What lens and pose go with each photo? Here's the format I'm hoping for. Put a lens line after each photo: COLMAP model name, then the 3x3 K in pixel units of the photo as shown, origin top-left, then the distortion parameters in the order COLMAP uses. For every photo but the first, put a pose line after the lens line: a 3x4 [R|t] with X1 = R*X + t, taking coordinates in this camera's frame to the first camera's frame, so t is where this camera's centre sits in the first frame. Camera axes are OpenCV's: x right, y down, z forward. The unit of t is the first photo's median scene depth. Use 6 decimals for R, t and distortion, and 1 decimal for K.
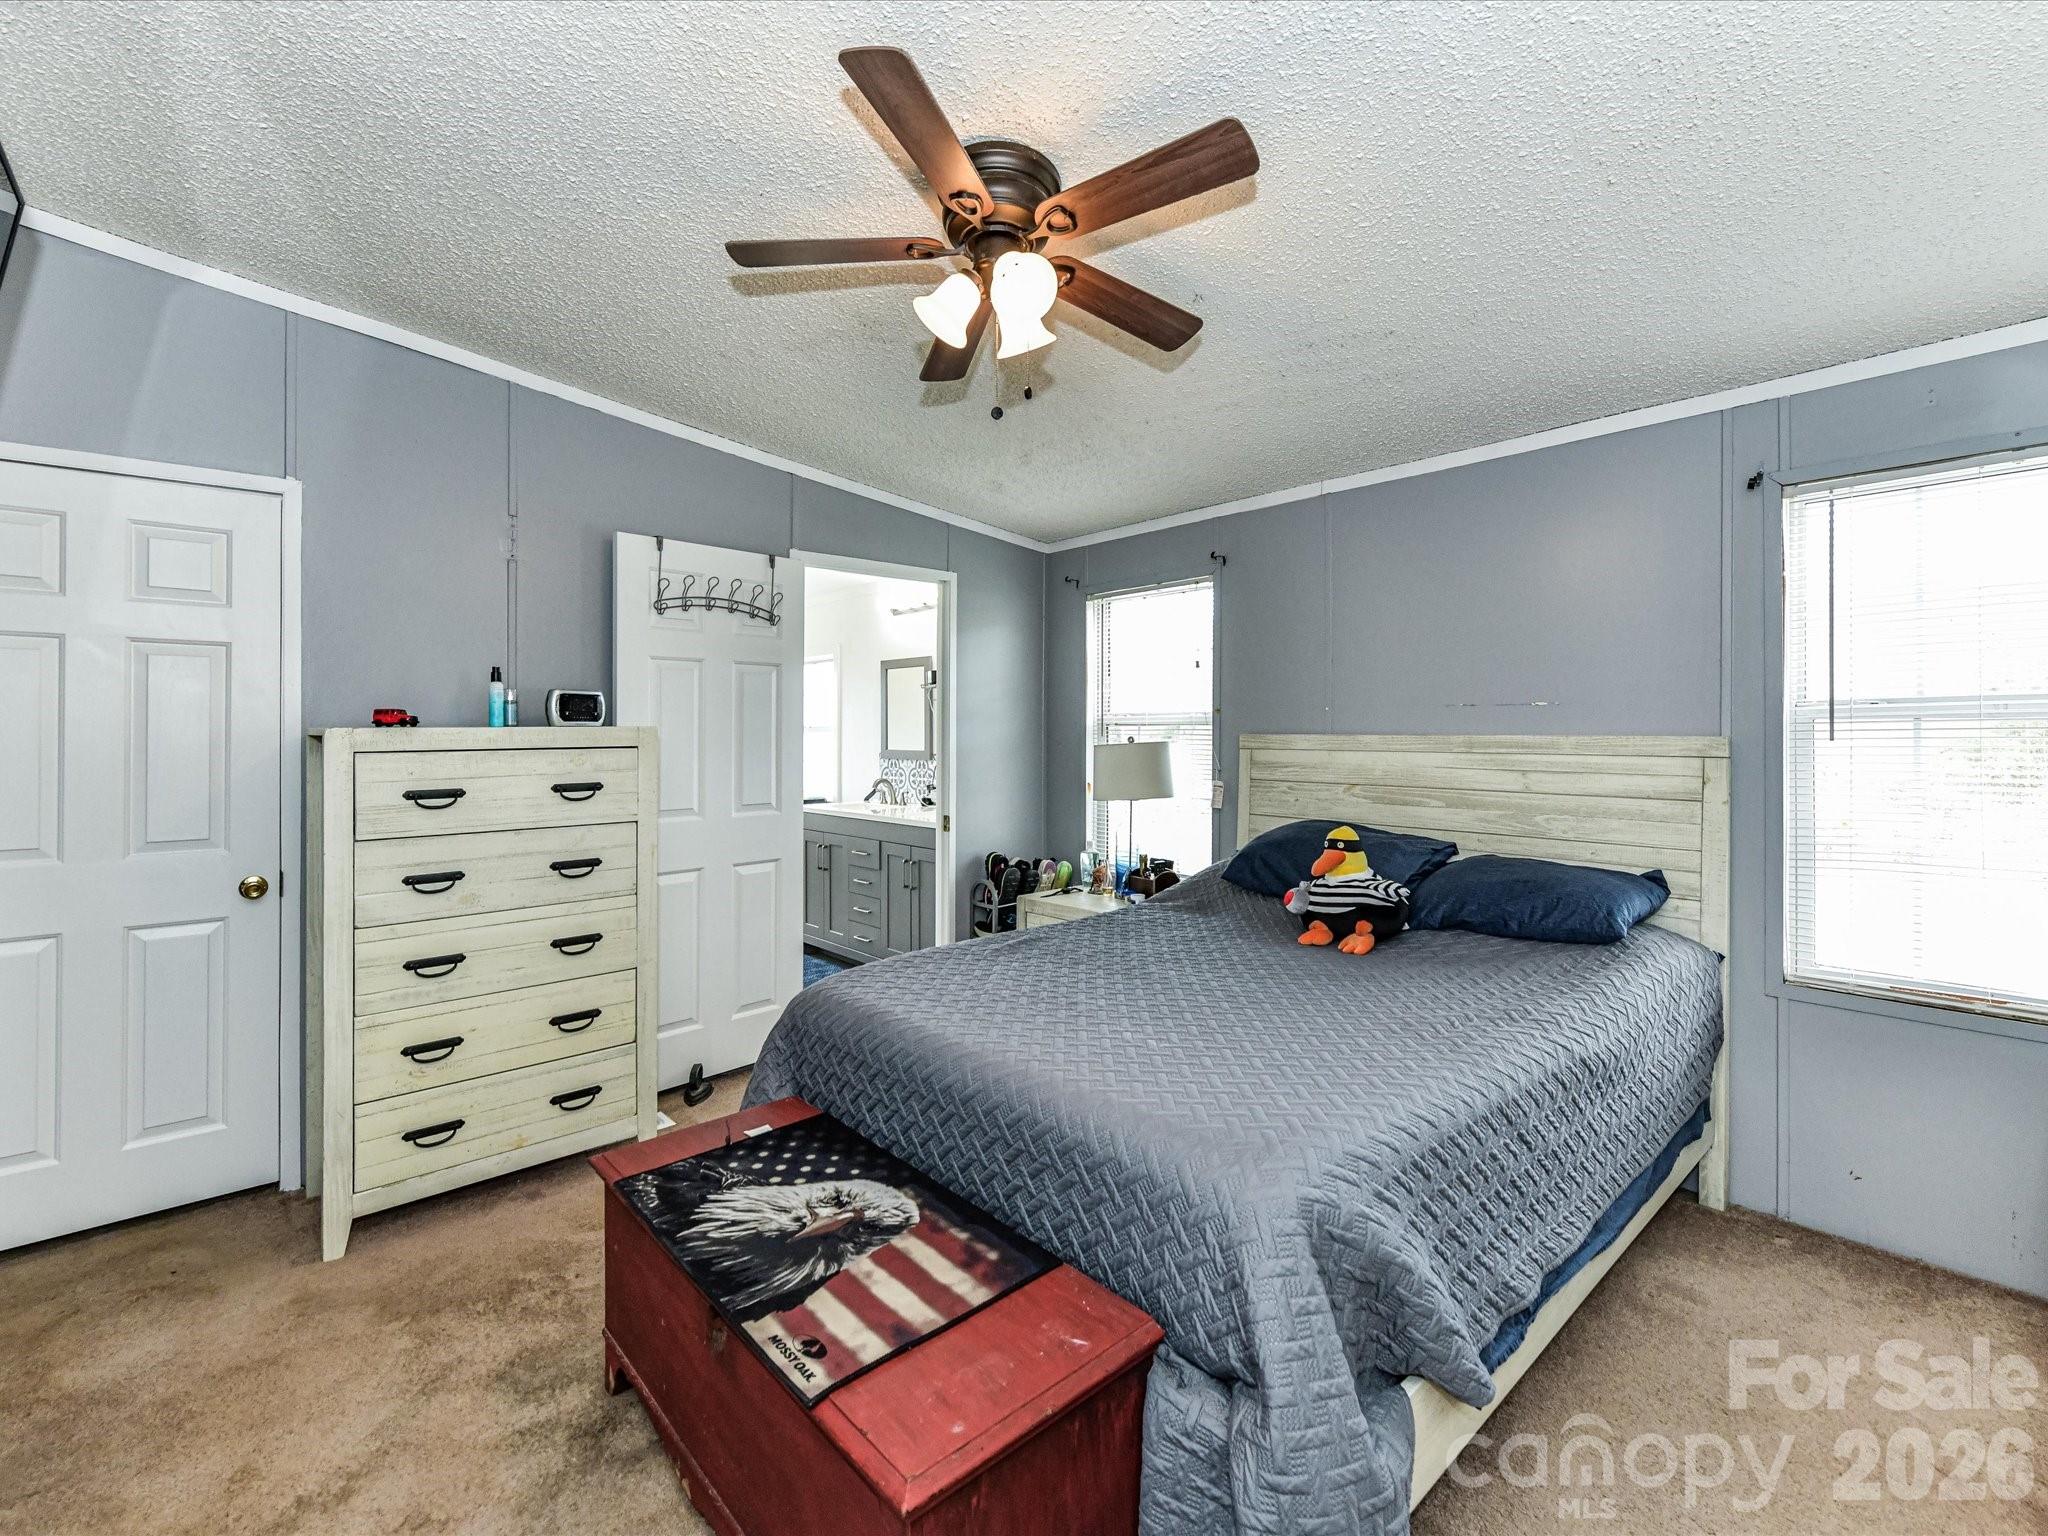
lens RADIAL K [[921.0, 0, 1024.2], [0, 921.0, 736.8], [0, 0, 1]] dist [0.003240, -0.000249]
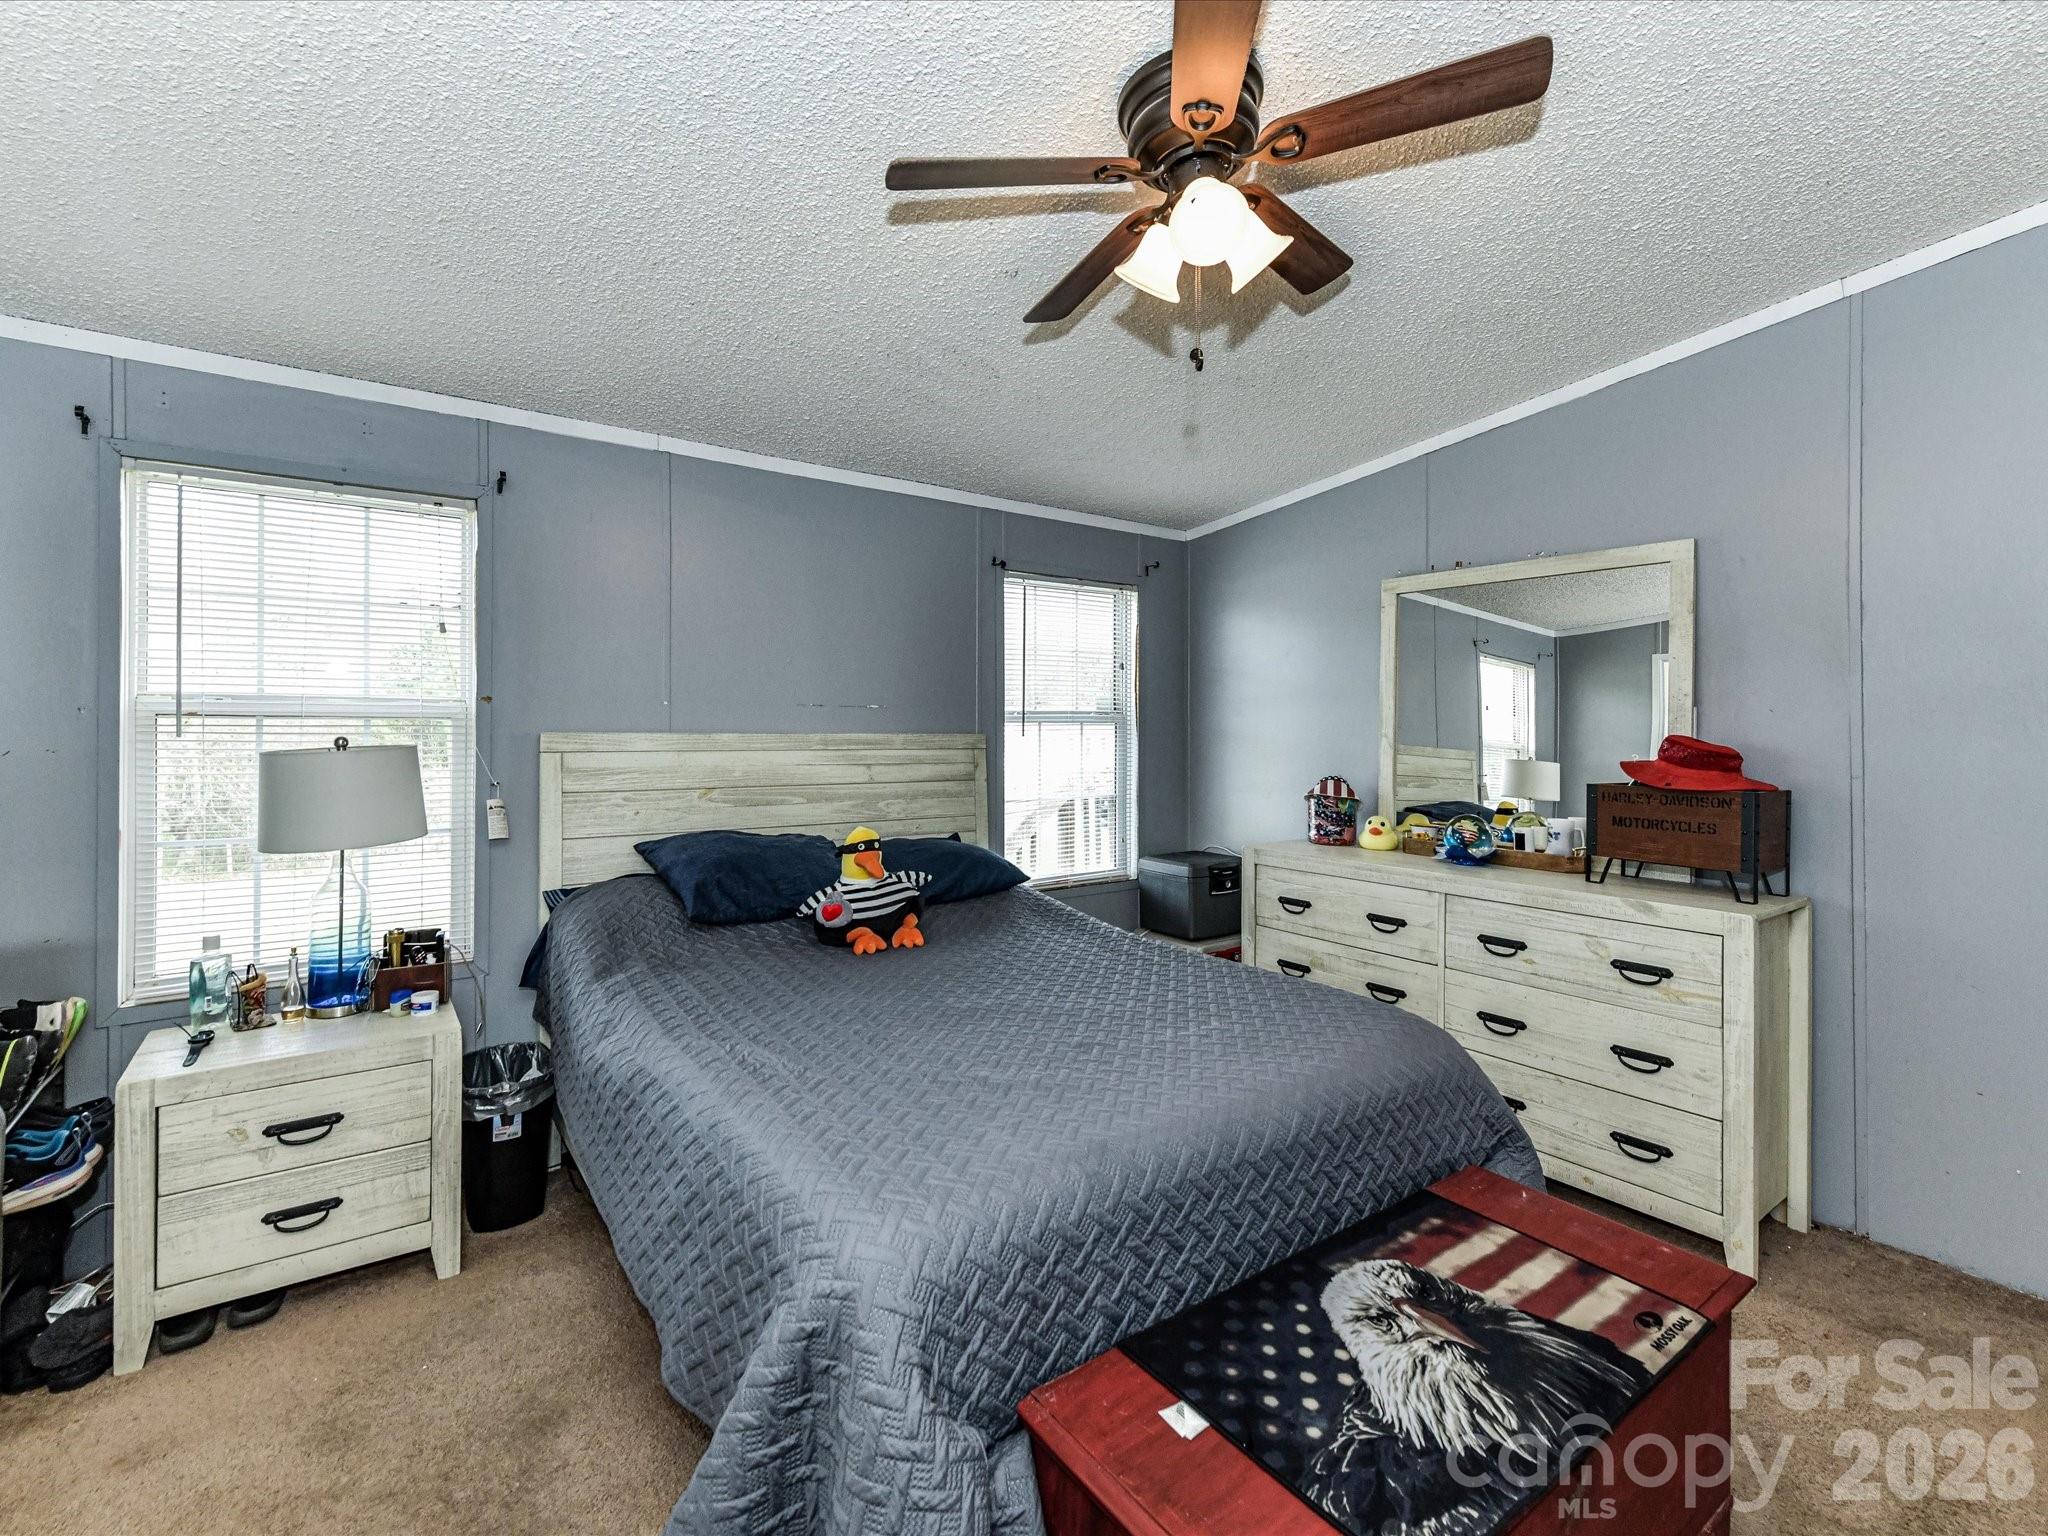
lens RADIAL K [[921.0, 0, 1024.2], [0, 921.0, 736.8], [0, 0, 1]] dist [0.003240, -0.000249]
pose [[0.100333, -0.007206, 0.994928, -0.975533], [0.001113, 0.999974, 0.007130, -0.009000], [-0.994953, 0.000392, 0.100339, 1.162725]]
